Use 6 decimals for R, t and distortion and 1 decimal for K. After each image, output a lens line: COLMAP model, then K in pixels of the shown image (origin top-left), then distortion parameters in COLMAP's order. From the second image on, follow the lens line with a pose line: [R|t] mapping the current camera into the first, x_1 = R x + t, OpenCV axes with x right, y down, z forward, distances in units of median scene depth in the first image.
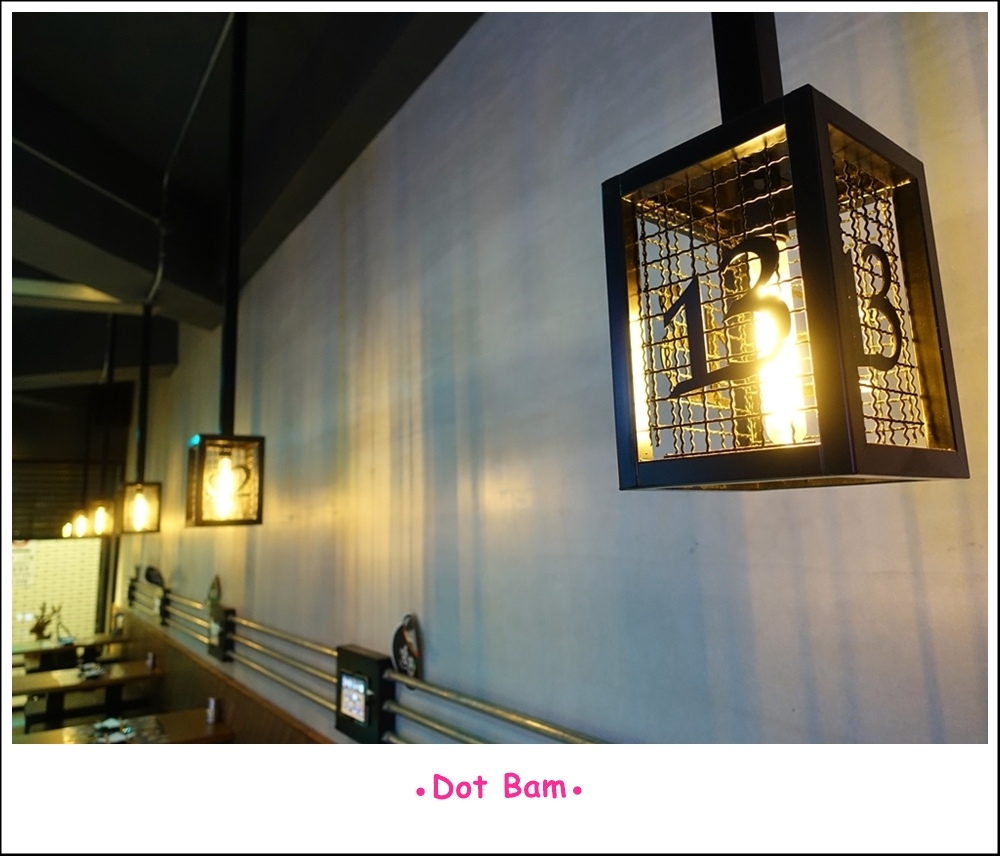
lens RADIAL K [[772.3, 0, 502.6], [0, 772.3, 375.6], [0, 0, 1]] dist [0.012228, 0.002999]
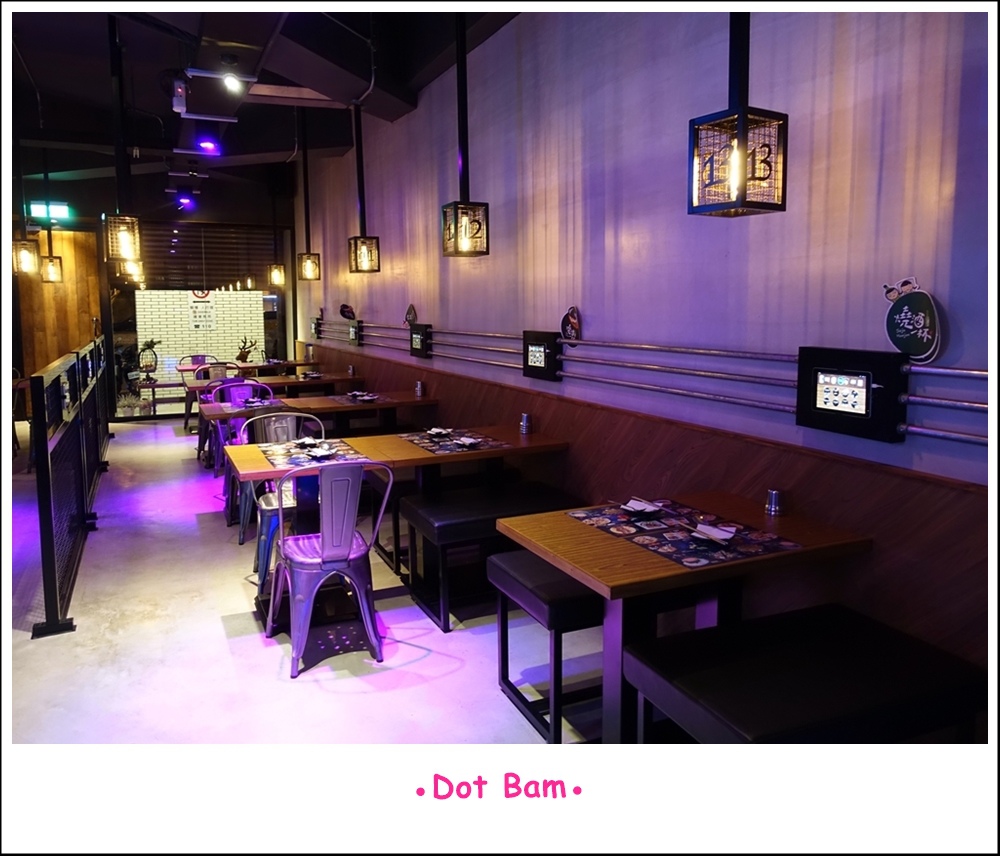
lens RADIAL K [[772.3, 0, 502.6], [0, 772.3, 375.6], [0, 0, 1]] dist [0.012228, 0.002999]
pose [[0.992838, 0.033531, -0.114666, -0.069196], [0.000476, 0.958686, 0.284468, -0.041082], [0.119467, -0.282485, 0.951804, -0.717070]]
